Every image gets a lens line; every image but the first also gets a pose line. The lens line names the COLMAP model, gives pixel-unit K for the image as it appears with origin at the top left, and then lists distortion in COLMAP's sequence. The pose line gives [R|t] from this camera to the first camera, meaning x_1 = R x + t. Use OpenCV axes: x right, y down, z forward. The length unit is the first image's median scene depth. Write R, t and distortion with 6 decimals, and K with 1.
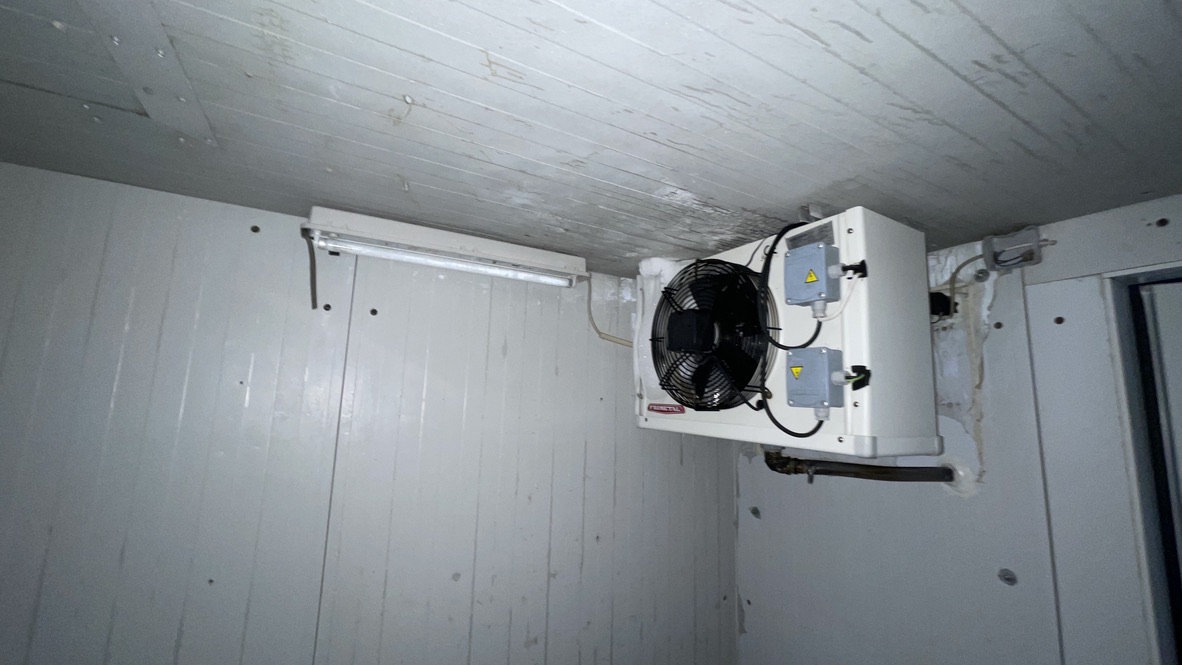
lens RADIAL K [[474.9, 0, 591.0], [0, 474.9, 332.5], [0, 0, 1]] dist [-0.001609, -0.000166]
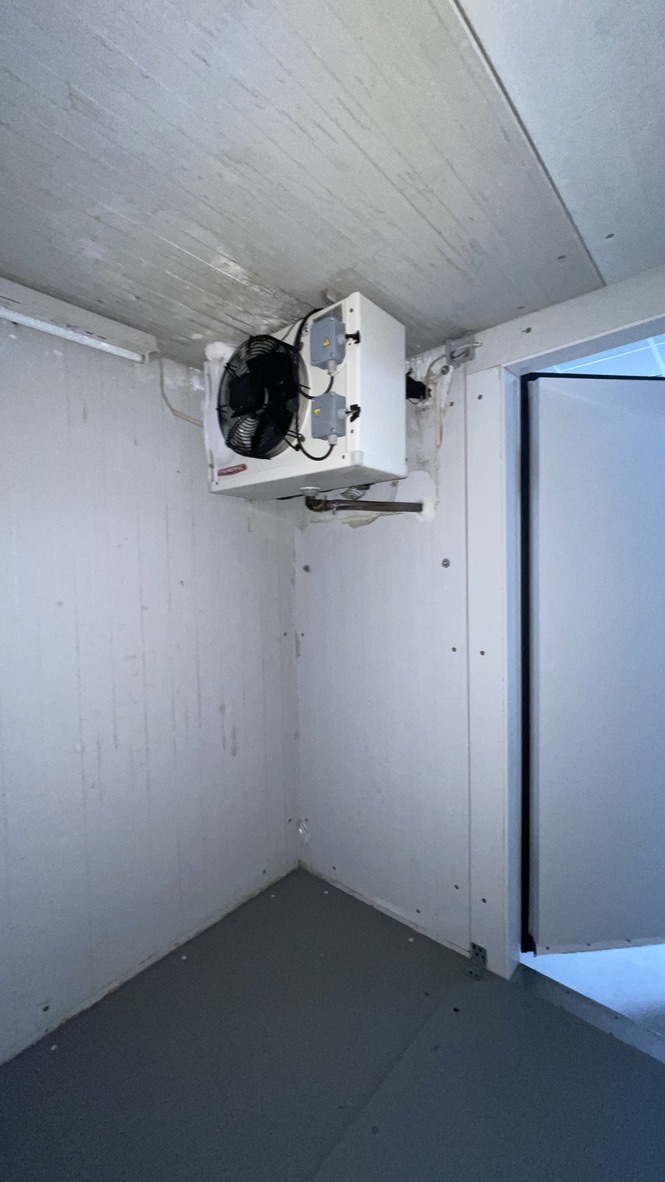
lens RADIAL K [[474.9, 0, 335.2], [0, 474.9, 593.4], [0, 0, 1]] dist [-0.001609, -0.000166]
pose [[0.943019, -0.061252, 0.327053, -0.019431], [-0.000585, 0.982604, 0.185715, 0.287188], [-0.332739, -0.175324, 0.926578, -0.370633]]
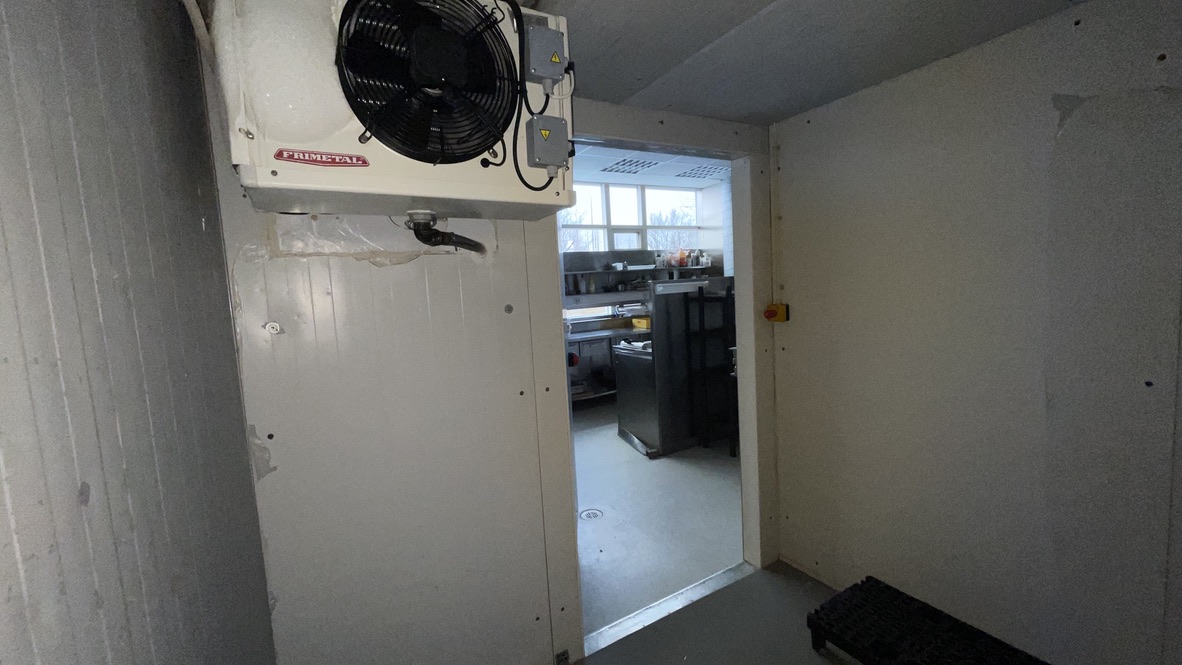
lens RADIAL K [[474.9, 0, 591.0], [0, 474.9, 332.5], [0, 0, 1]] dist [-0.001609, -0.000166]
pose [[-0.019608, -0.121331, 0.992418, -0.677016], [-0.086487, 0.989094, 0.119216, 0.345995], [-0.996060, -0.083494, -0.029887, 0.702830]]
